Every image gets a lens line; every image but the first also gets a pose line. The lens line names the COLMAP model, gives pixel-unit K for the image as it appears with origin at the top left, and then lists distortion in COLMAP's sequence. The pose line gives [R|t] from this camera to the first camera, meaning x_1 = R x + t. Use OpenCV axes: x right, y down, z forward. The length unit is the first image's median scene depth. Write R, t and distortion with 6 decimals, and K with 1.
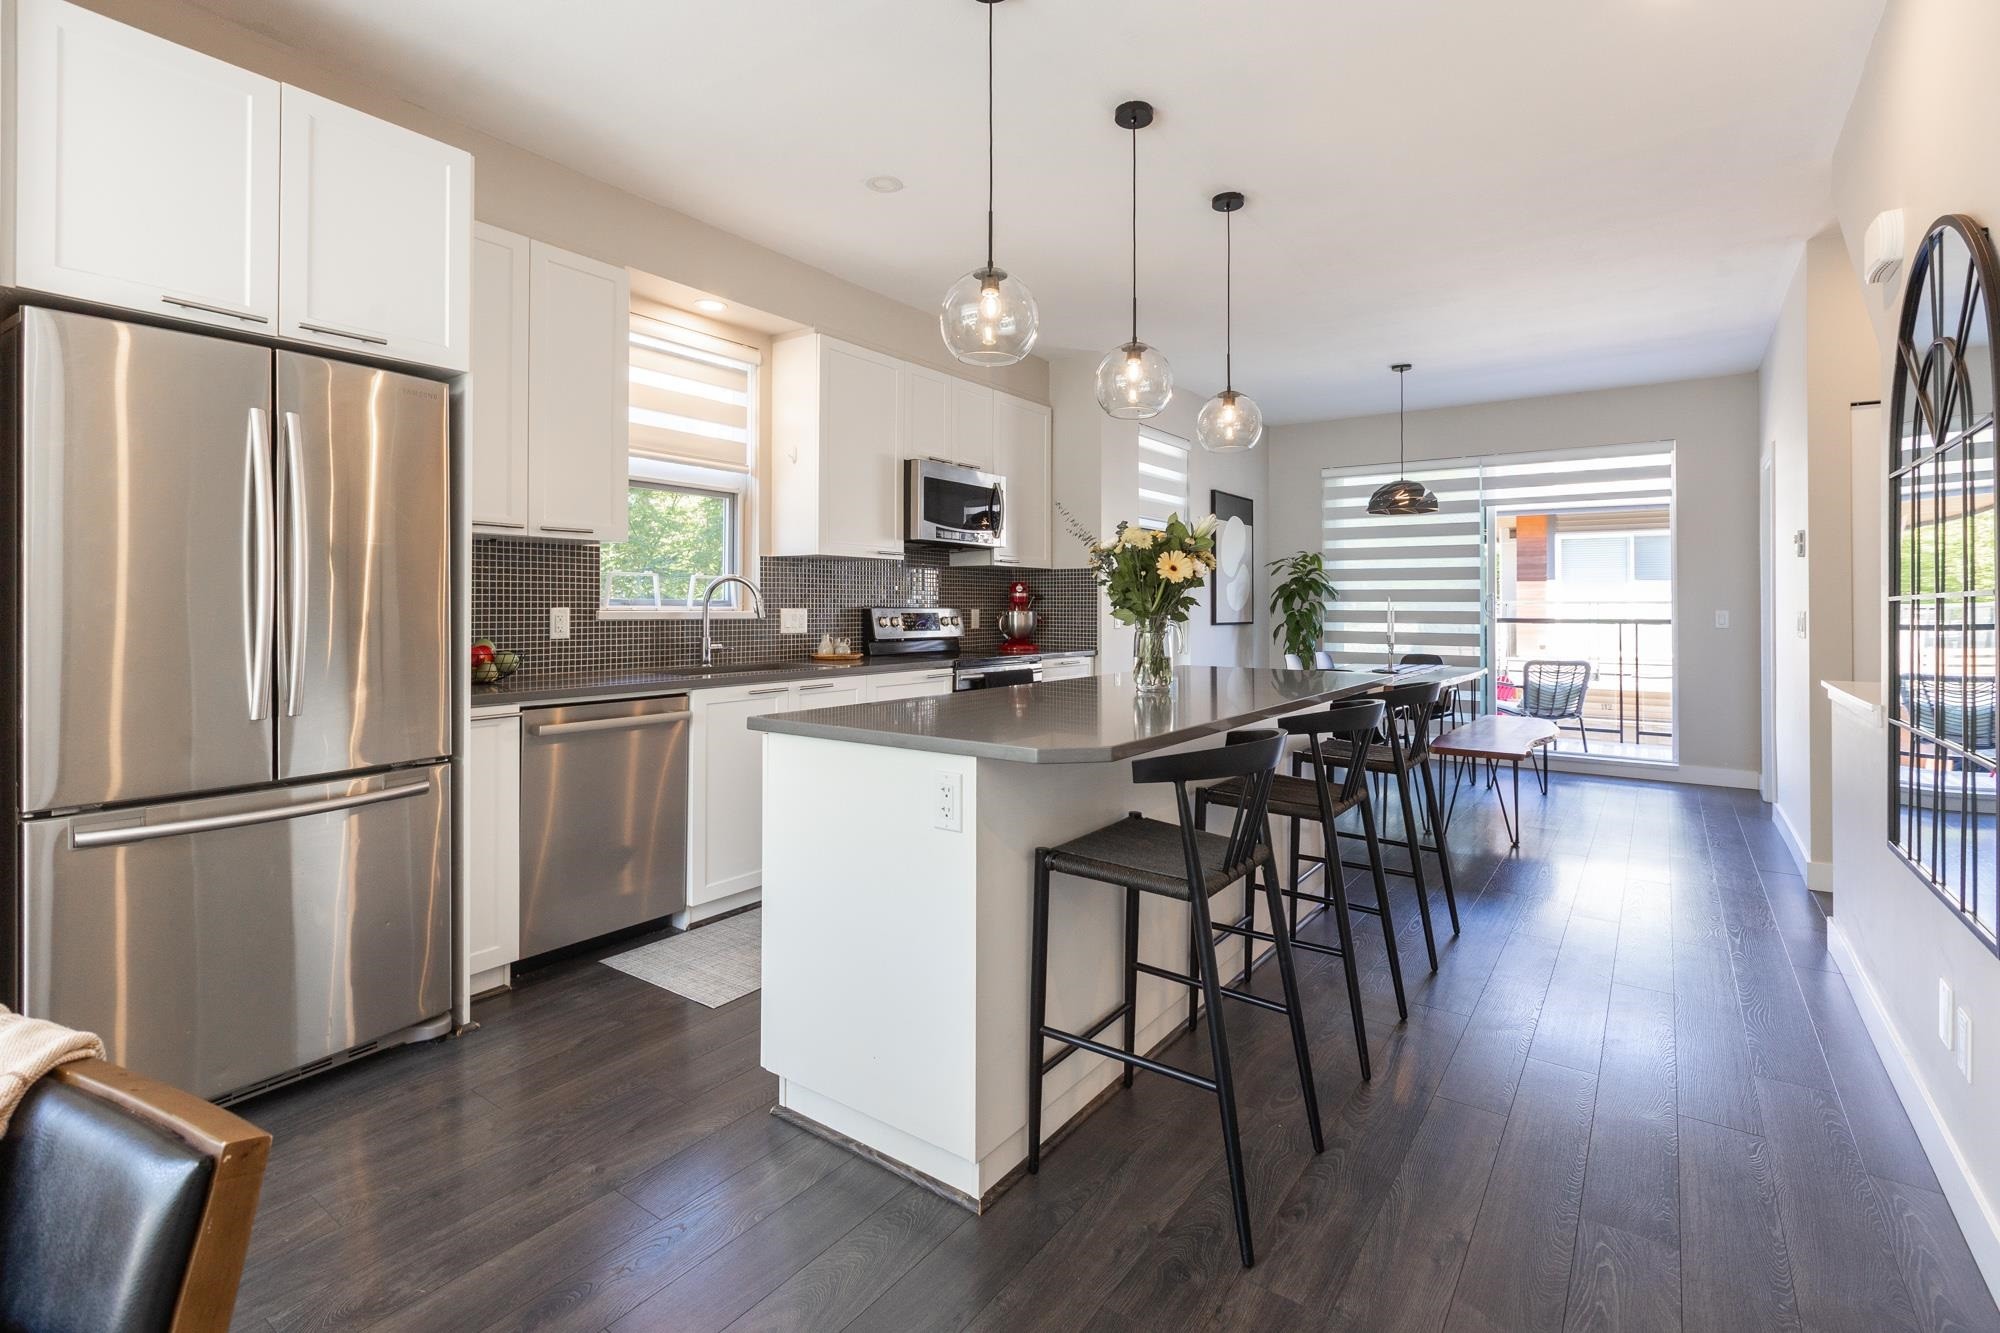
lens RADIAL K [[901.2, 0, 1002.3], [0, 901.2, 595.7], [0, 0, 1]] dist [0.002407, -0.000293]
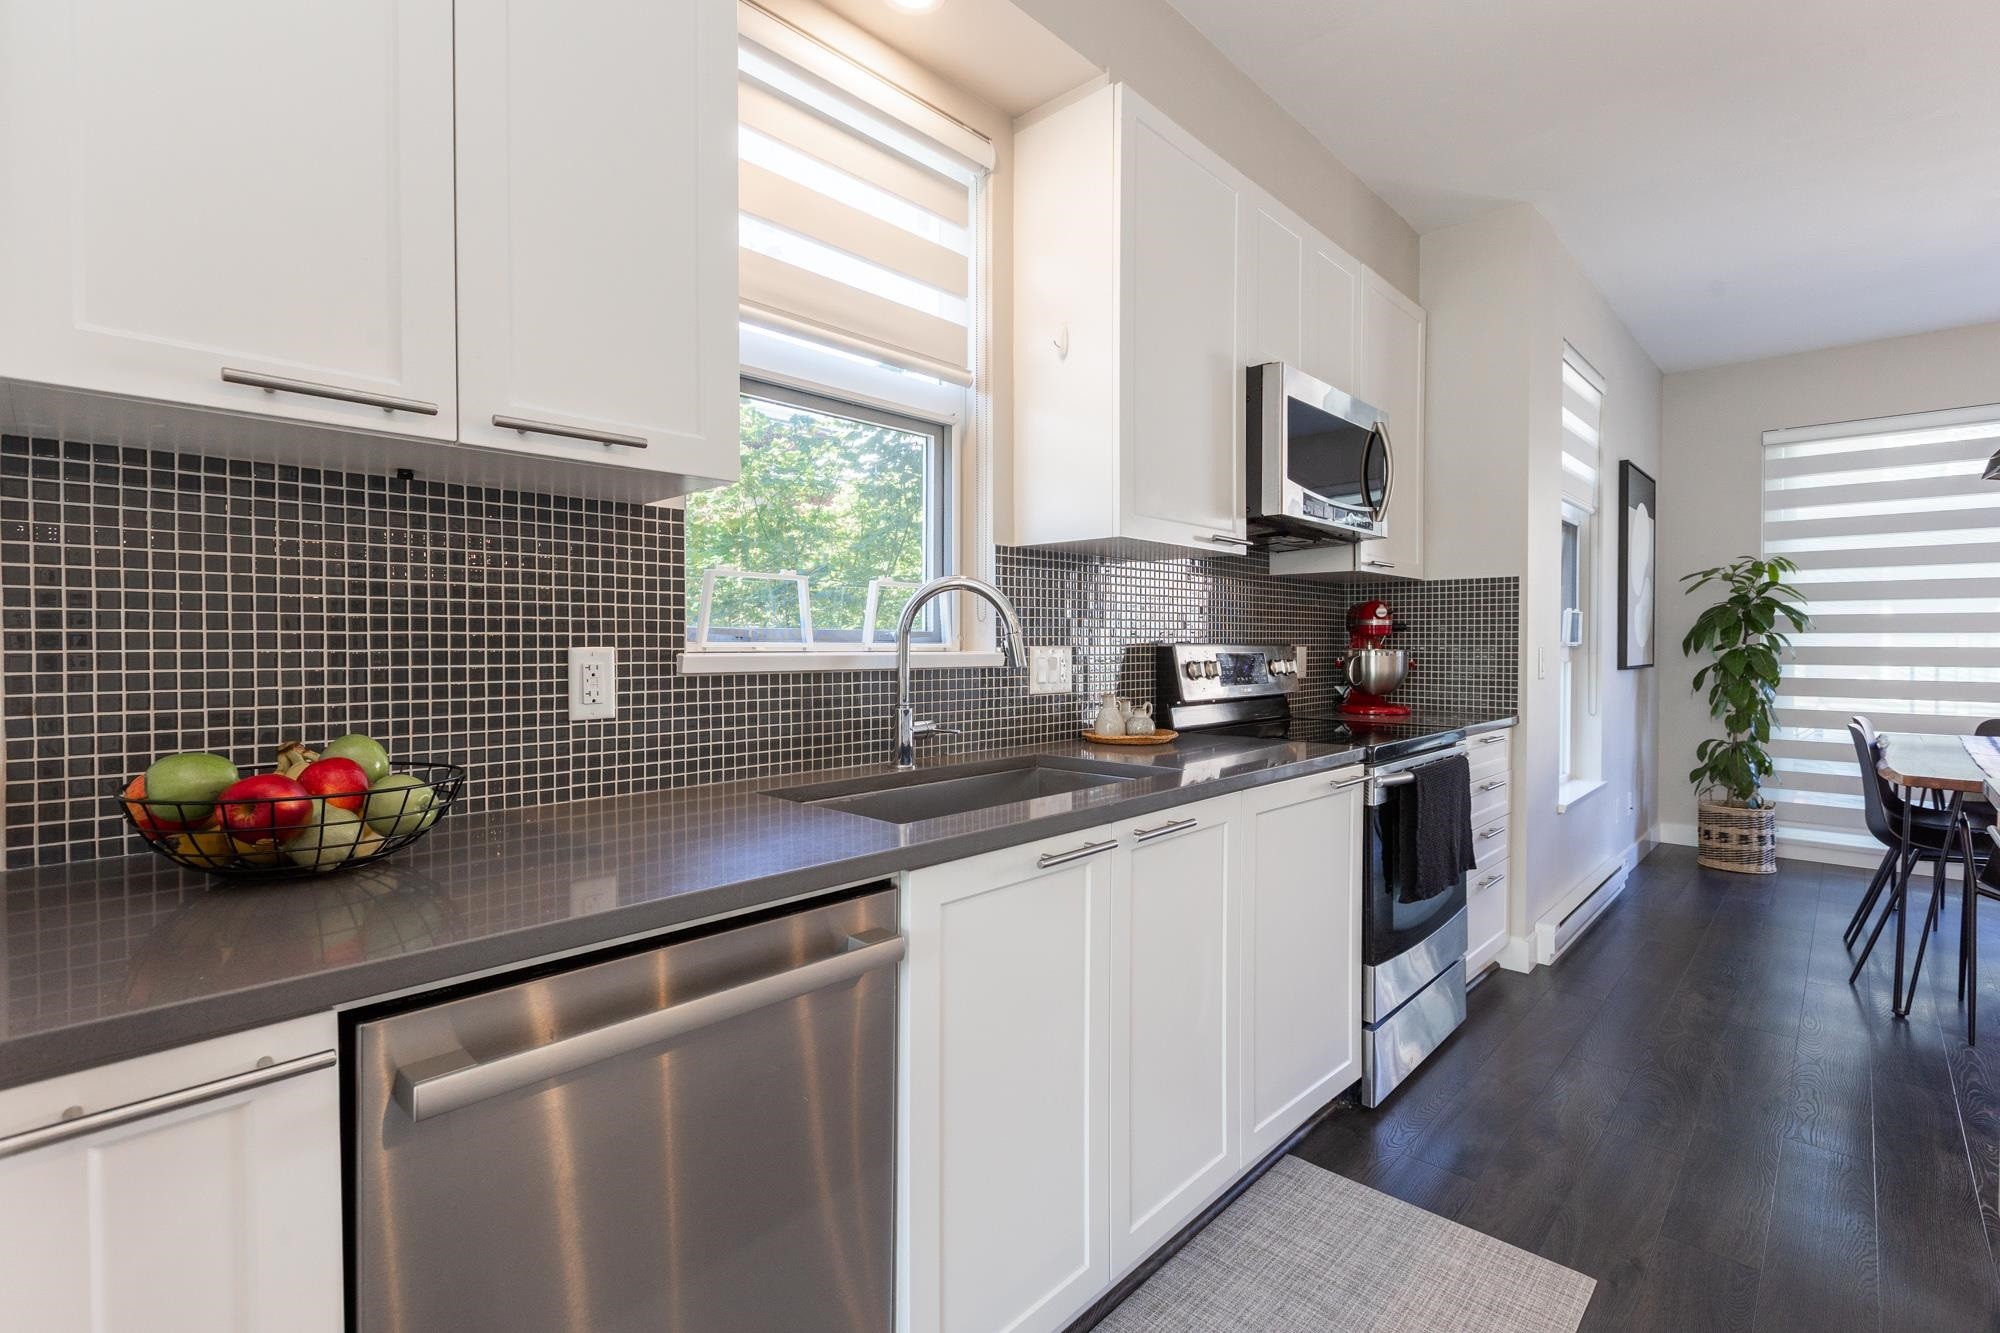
lens RADIAL K [[901.2, 0, 1006.1], [0, 901.2, 659.6], [0, 0, 1]] dist [0.002407, -0.000293]
pose [[0.990551, 0.000727, -0.137141, -0.205465], [0.003620, 0.999499, 0.031445, 0.005593], [0.137096, -0.031645, 0.990052, 0.523601]]
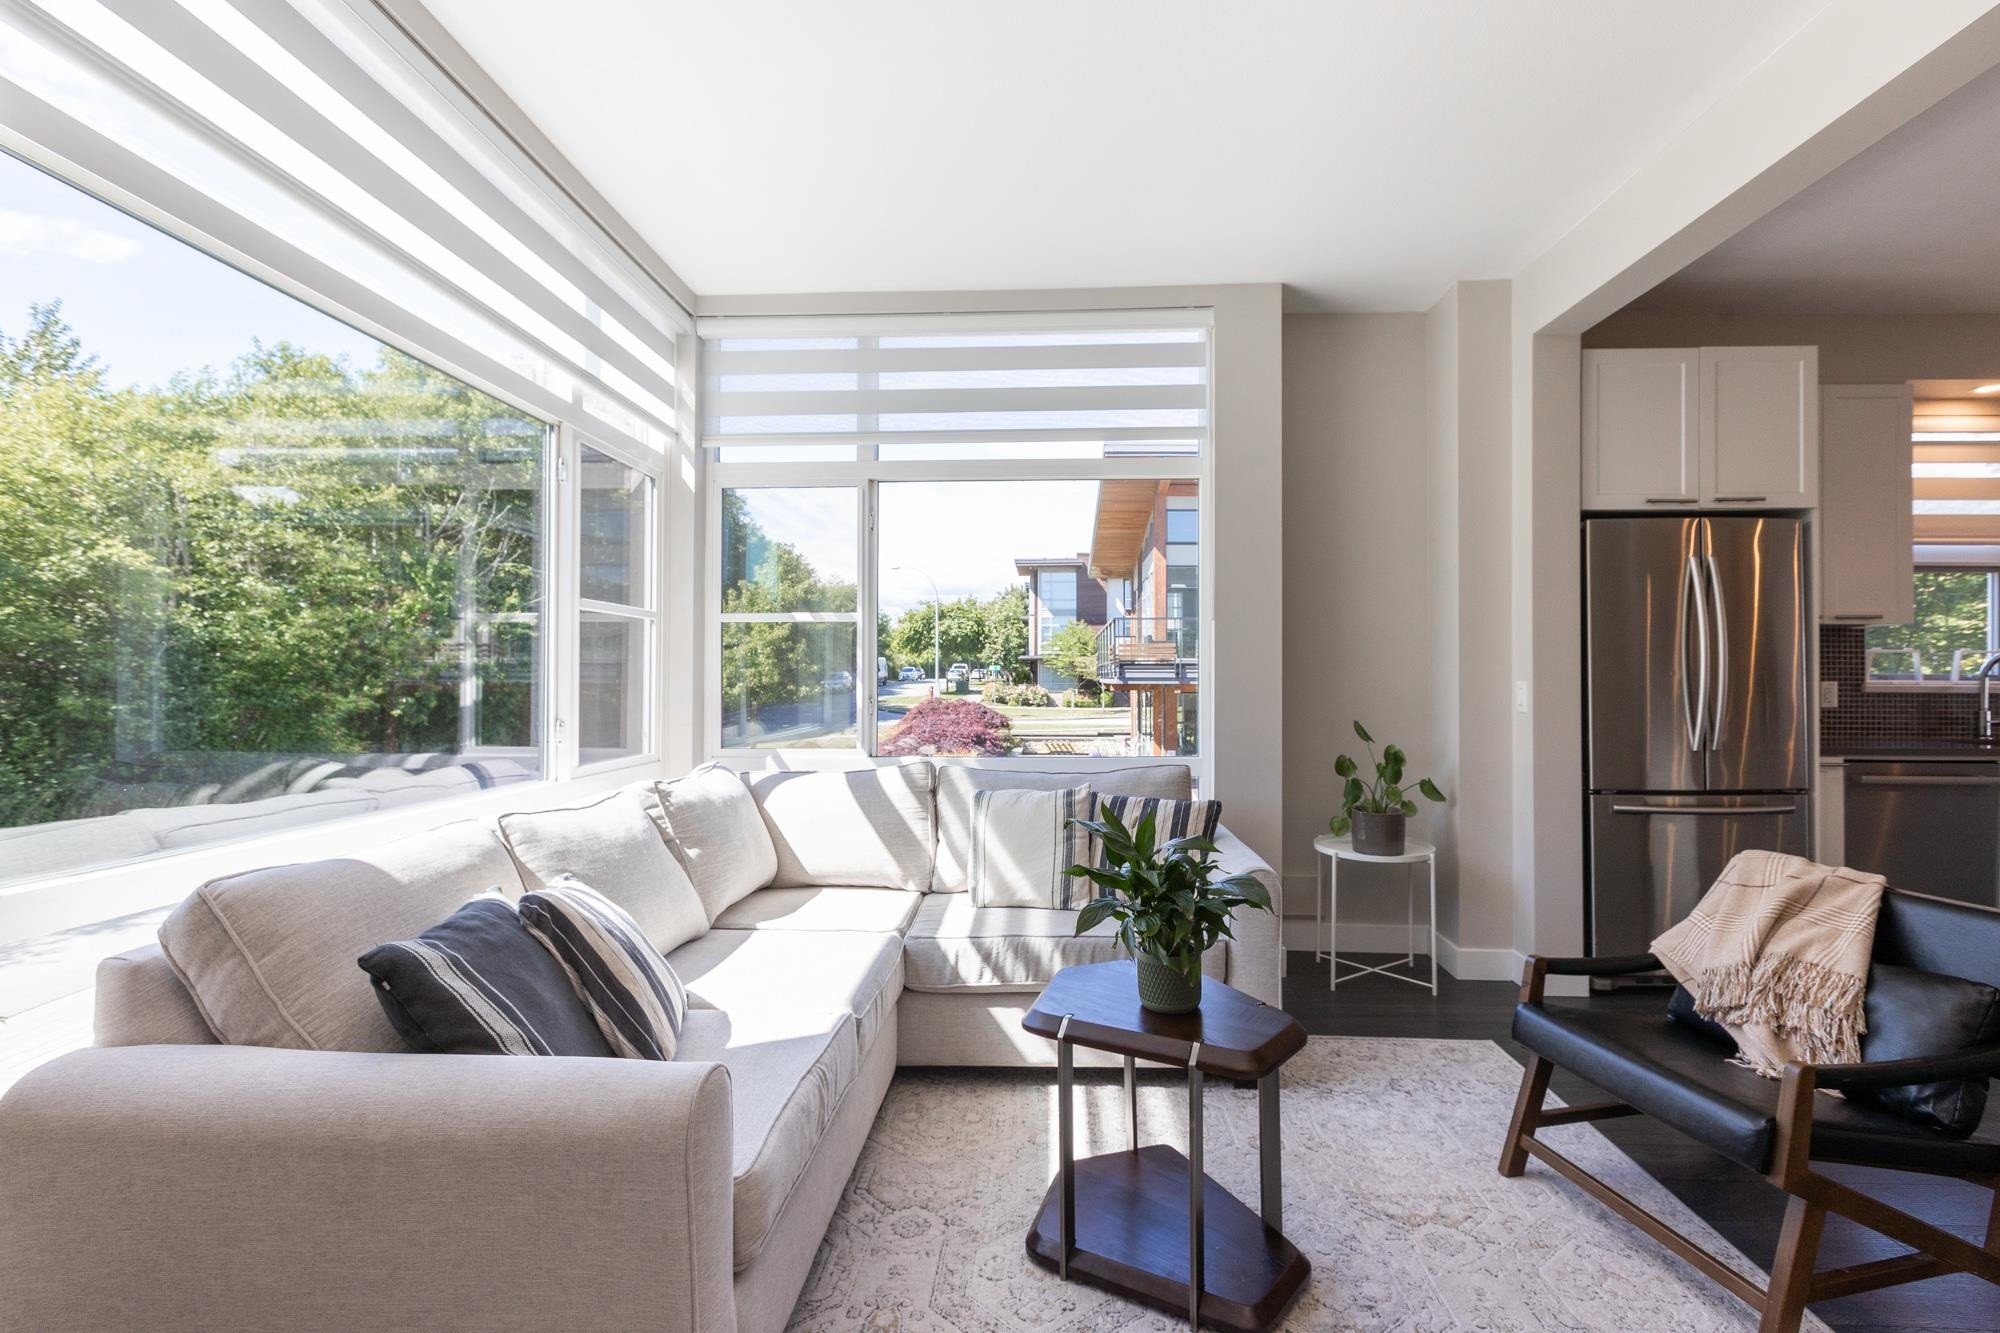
lens RADIAL K [[901.2, 0, 1022.1], [0, 901.2, 671.3], [0, 0, 1]] dist [0.002407, -0.000293]
pose [[0.535286, -0.005365, -0.844654, -0.062293], [0.007912, 0.999968, -0.001337, -0.006630], [0.844634, -0.005967, 0.535312, -0.502866]]
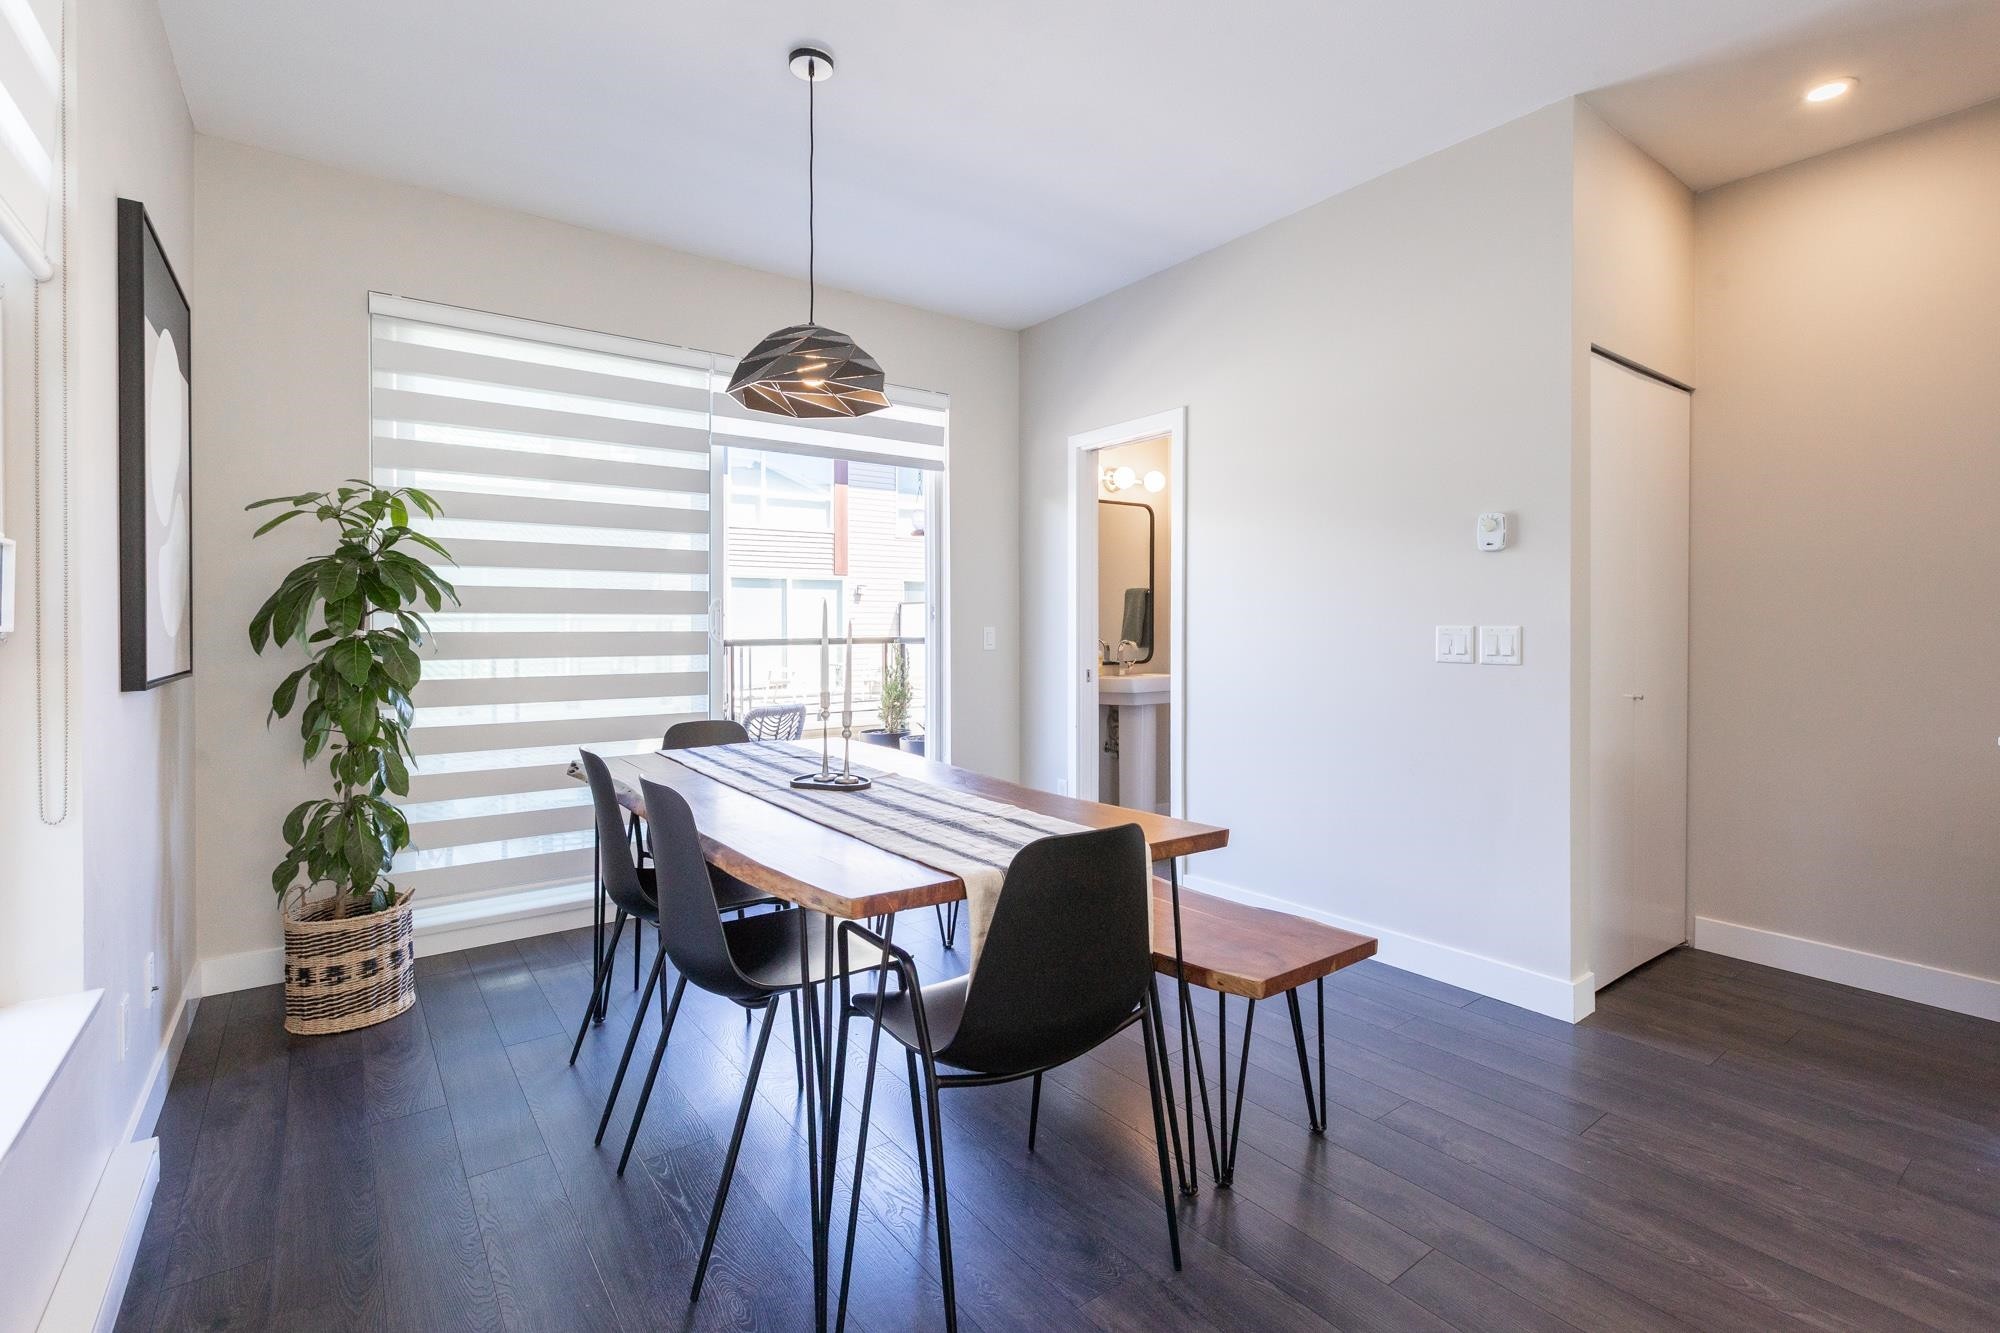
lens RADIAL K [[901.2, 0, 1001.7], [0, 901.2, 618.4], [0, 0, 1]] dist [0.002407, -0.000293]
pose [[0.307286, 0.002653, 0.951614, 0.094062], [-0.006566, 0.999978, -0.000668, 0.015351], [-0.951595, -0.006043, 0.307296, 1.172561]]
